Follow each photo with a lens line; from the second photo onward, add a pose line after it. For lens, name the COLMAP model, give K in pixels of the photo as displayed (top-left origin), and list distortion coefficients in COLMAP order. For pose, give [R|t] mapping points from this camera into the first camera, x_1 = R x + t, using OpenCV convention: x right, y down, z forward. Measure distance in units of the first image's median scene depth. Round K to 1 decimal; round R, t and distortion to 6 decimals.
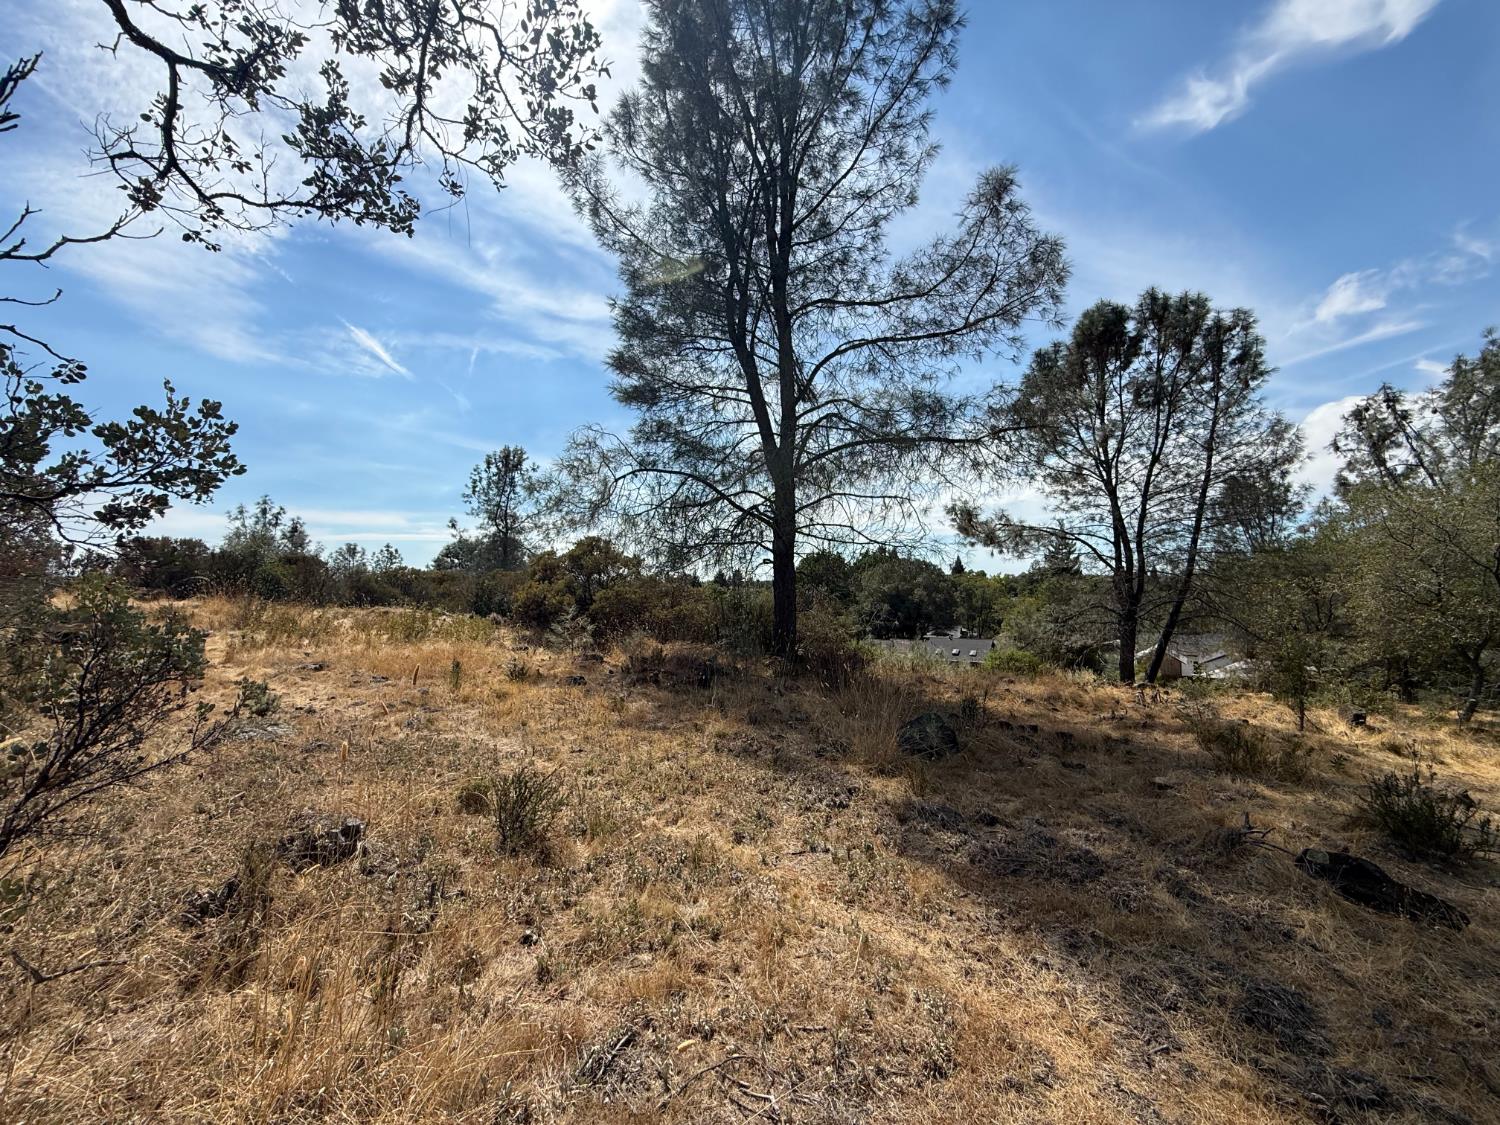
lens RADIAL K [[600.6, 0, 744.7], [0, 600.6, 562.4], [0, 0, 1]] dist [0.001668, -0.000537]
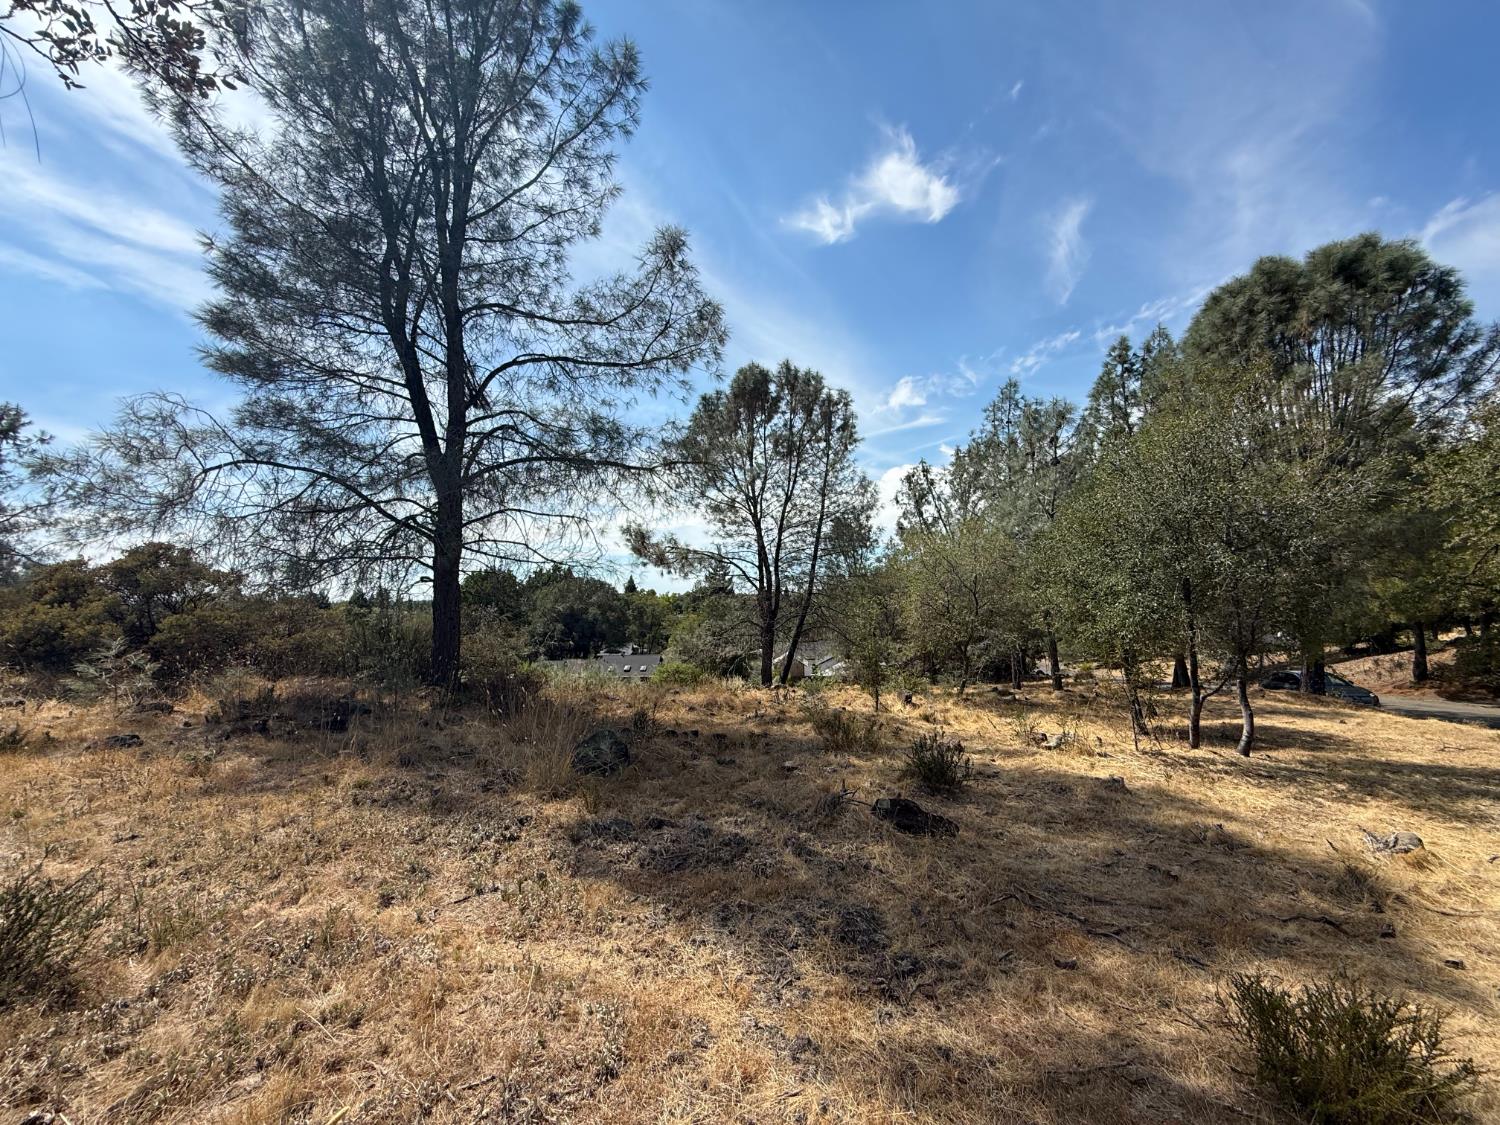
lens RADIAL K [[600.6, 0, 747.5], [0, 600.6, 564.6], [0, 0, 1]] dist [0.001668, -0.000537]
pose [[0.861146, 0.025161, 0.507735, -0.005034], [-0.011162, 0.999469, -0.030596, -0.001853], [-0.508235, 0.020680, 0.860970, -0.008057]]
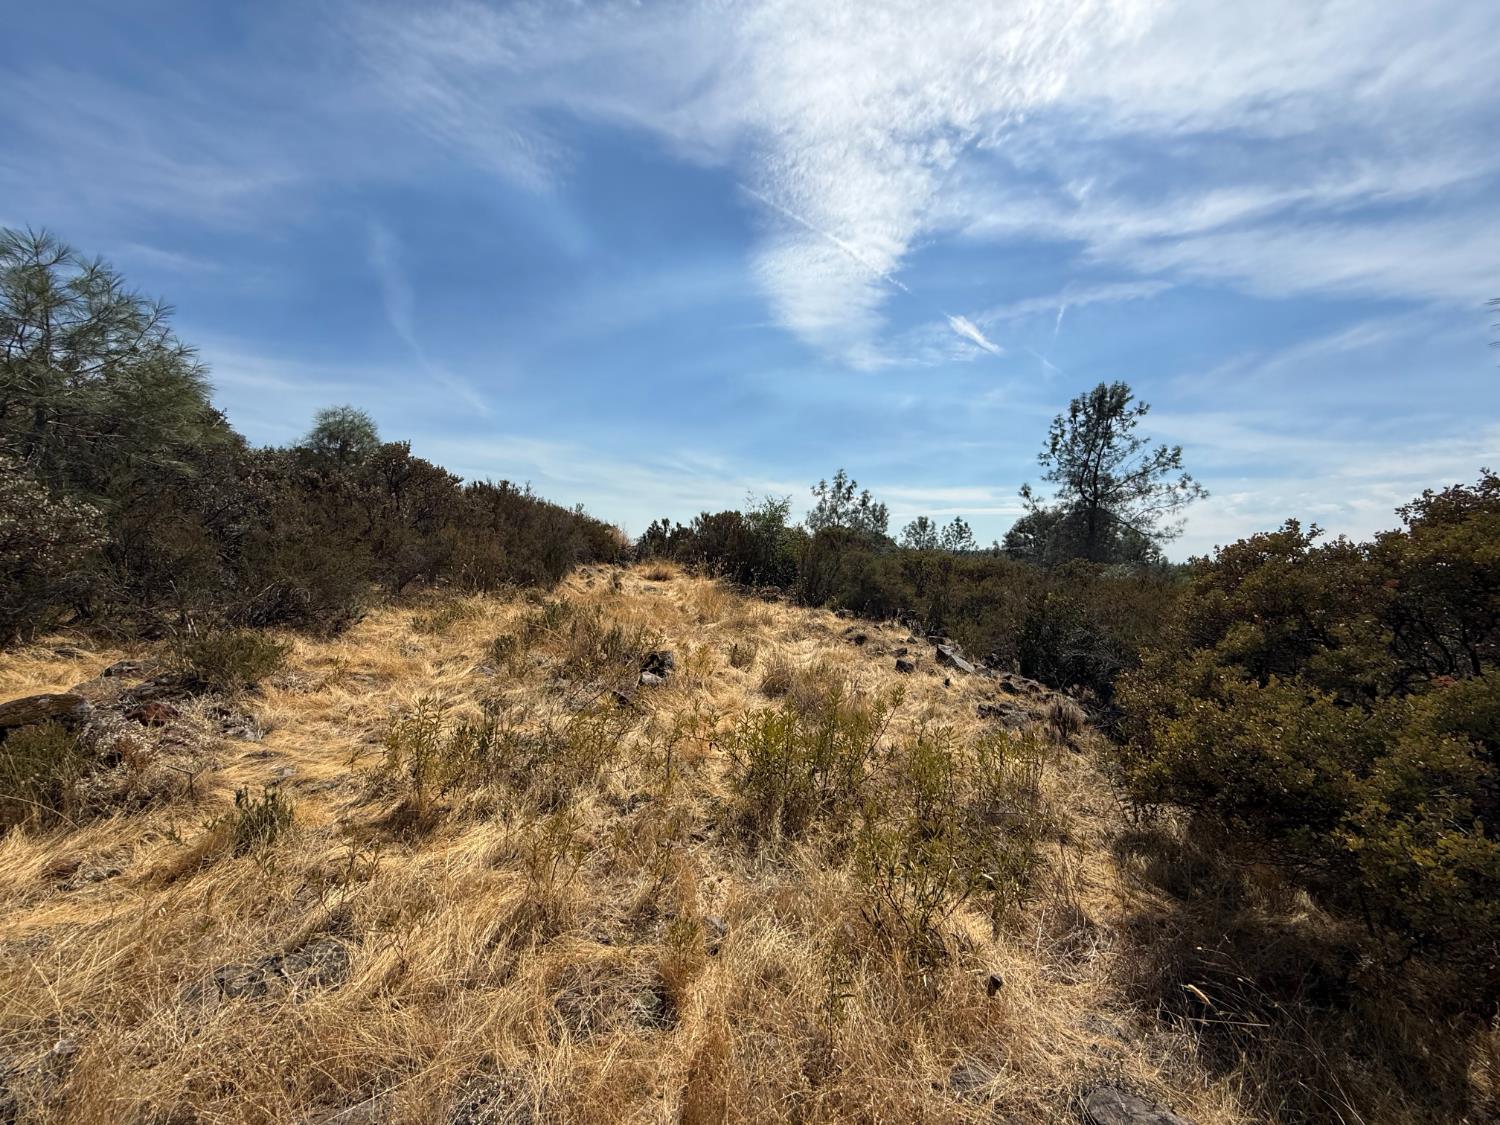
lens RADIAL K [[600.6, 0, 750.8], [0, 600.6, 569.3], [0, 0, 1]] dist [0.001668, -0.000537]
pose [[0.626946, 0.061673, -0.776618, -0.302362], [-0.018434, 0.997757, 0.064353, -0.019518], [0.778844, -0.026030, 0.626677, 0.747826]]
